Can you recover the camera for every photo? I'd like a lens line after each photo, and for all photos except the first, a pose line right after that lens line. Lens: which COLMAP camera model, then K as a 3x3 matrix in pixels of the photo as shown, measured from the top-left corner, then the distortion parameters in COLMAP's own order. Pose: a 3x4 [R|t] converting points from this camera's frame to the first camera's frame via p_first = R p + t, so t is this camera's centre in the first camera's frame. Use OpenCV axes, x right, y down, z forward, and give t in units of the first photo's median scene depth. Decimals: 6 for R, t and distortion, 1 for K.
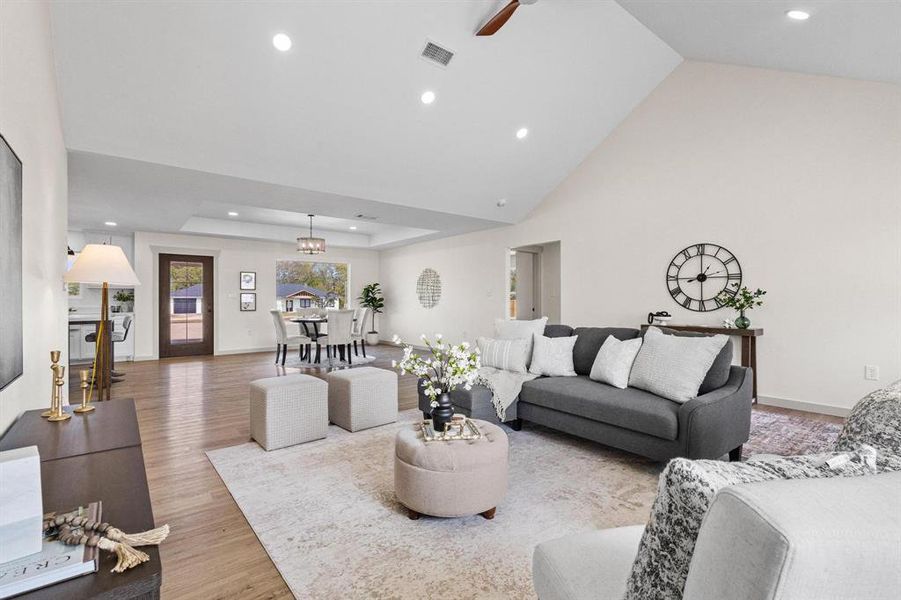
lens RADIAL K [[409.1, 0, 449.1], [0, 409.1, 298.9], [0, 0, 1]] dist [0.001622, 0.000219]
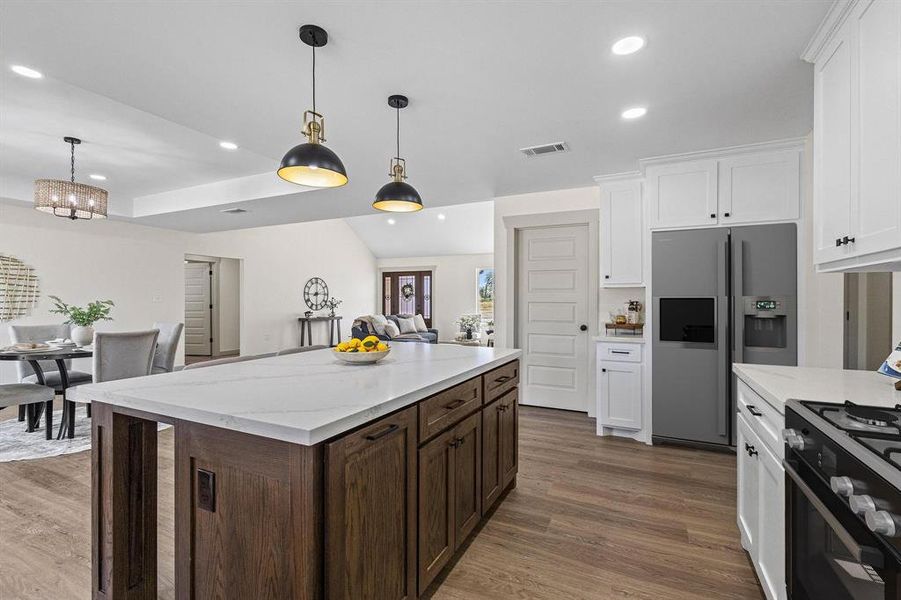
lens RADIAL K [[410.2, 0, 450.0], [0, 410.2, 302.2], [0, 0, 1]] dist [0.001824, 0.000126]
pose [[-0.426831, -0.002924, 0.904327, -0.976313], [-0.002742, 0.999994, 0.001940, -0.009590], [-0.904327, -0.001652, -0.426837, 0.796029]]
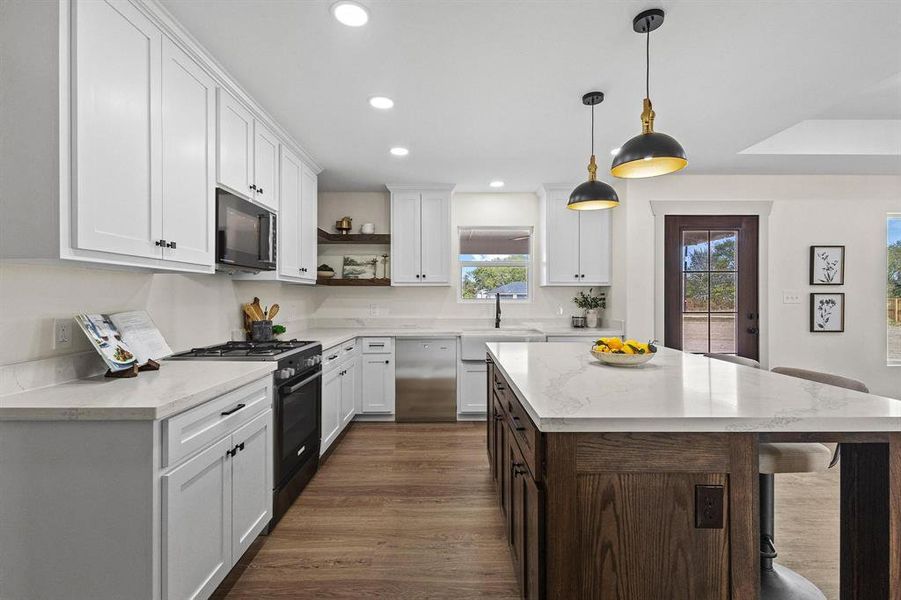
lens RADIAL K [[411.9, 0, 449.7], [0, 411.9, 298.1], [0, 0, 1]] dist [0.001517, 0.000175]
pose [[0.780575, 0.004371, -0.625046, -0.612838], [-0.000334, 0.999978, 0.006576, -0.012597], [0.625061, -0.004924, 0.780560, 0.449235]]
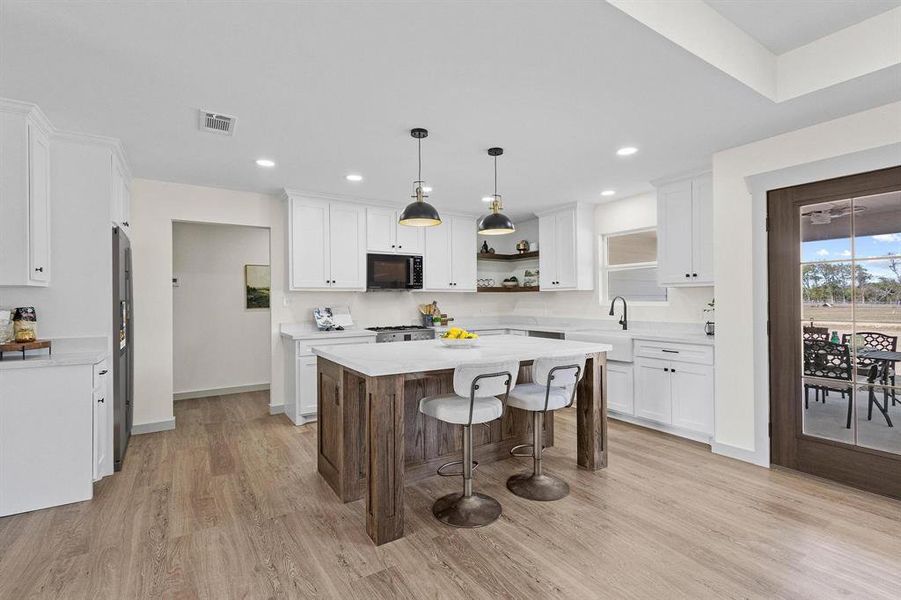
lens RADIAL K [[409.1, 0, 449.1], [0, 409.1, 298.9], [0, 0, 1]] dist [0.001622, 0.000219]
pose [[-0.107790, -0.000269, -0.994174, -0.301267], [0.010852, 0.999940, -0.001447, -0.013056], [0.994114, -0.010944, -0.107781, 0.762460]]
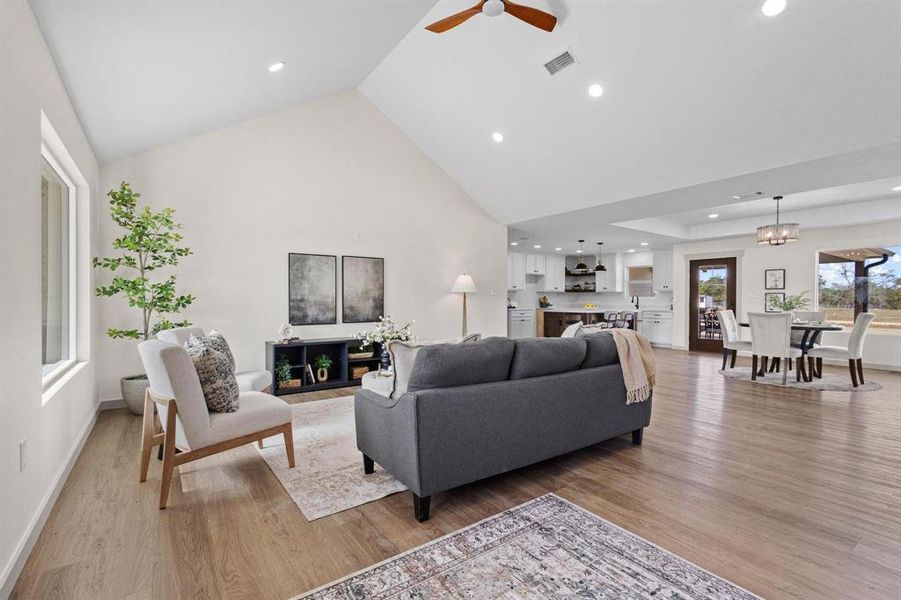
lens RADIAL K [[410.2, 0, 450.0], [0, 410.2, 302.2], [0, 0, 1]] dist [0.001824, 0.000126]
pose [[-0.060162, 0.008193, -0.998155, 0.519815], [-0.002371, 0.999962, 0.008351, 0.000432], [0.998186, 0.002869, -0.060140, 0.395128]]
